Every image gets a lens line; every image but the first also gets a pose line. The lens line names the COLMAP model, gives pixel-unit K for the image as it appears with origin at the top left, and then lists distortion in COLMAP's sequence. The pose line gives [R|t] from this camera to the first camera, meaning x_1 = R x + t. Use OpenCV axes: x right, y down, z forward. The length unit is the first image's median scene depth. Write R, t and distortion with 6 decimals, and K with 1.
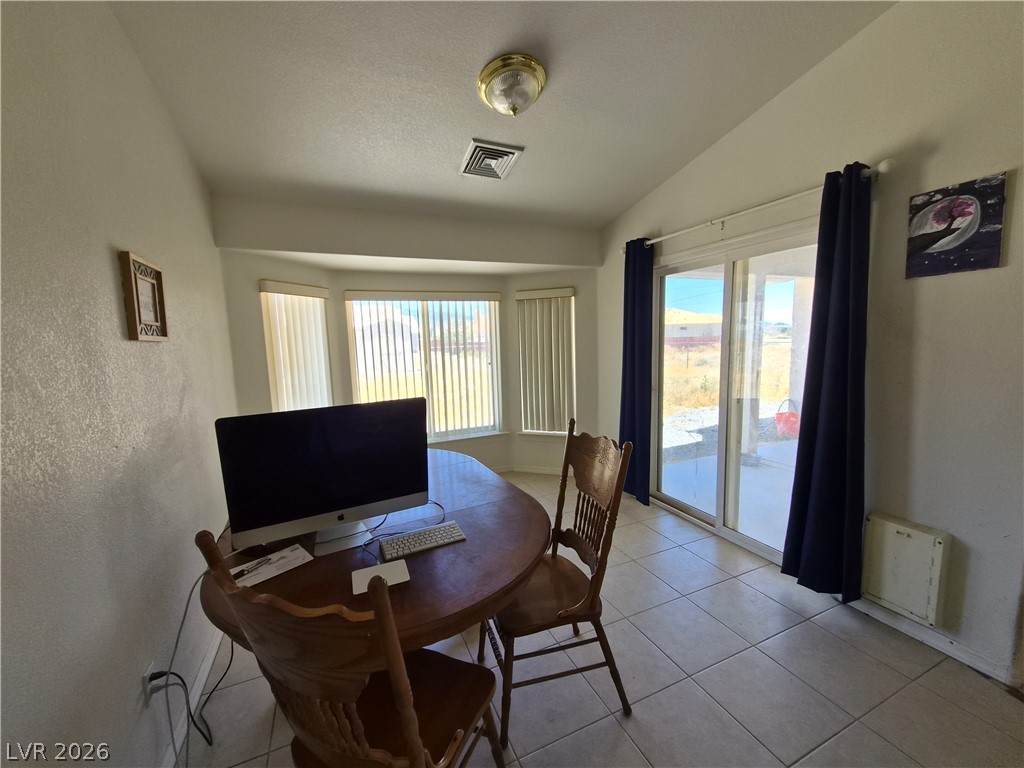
lens RADIAL K [[400.9, 0, 500.8], [0, 400.9, 387.9], [0, 0, 1]] dist [0.002282, -0.000661]
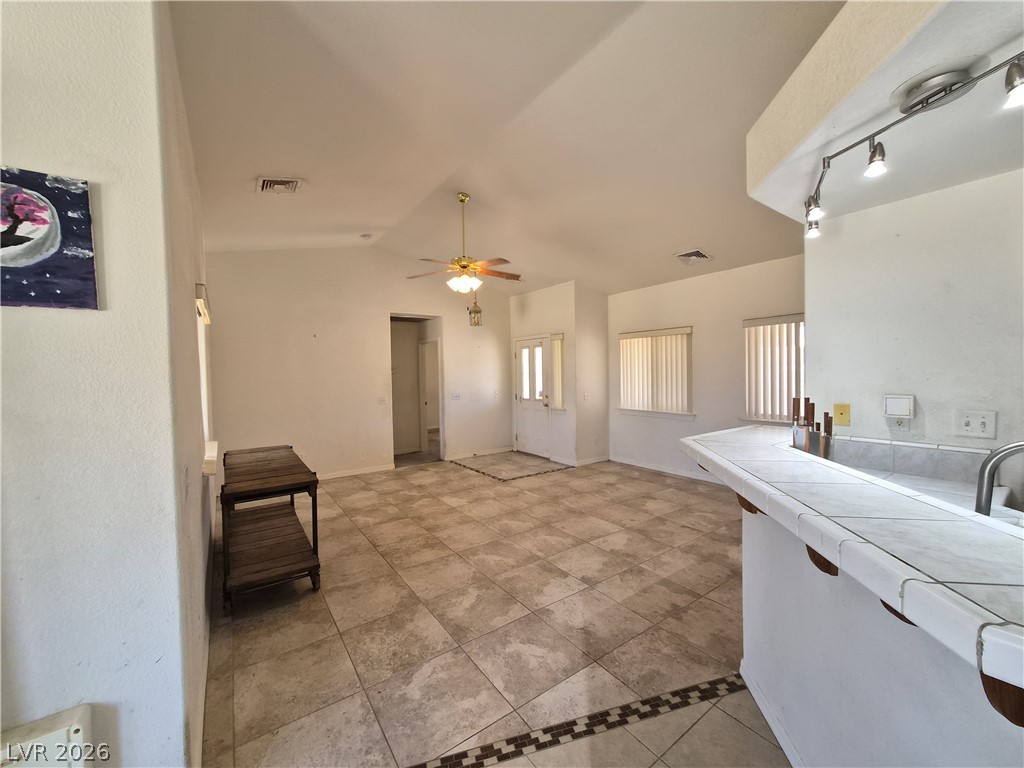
lens RADIAL K [[399.4, 0, 504.2], [0, 399.4, 385.0], [0, 0, 1]] dist [0.006665, -0.002692]
pose [[-0.206299, 0.010171, 0.978436, 0.229349], [0.144814, 0.989252, 0.020250, -0.044526], [-0.967714, 0.145869, -0.205555, 0.274591]]
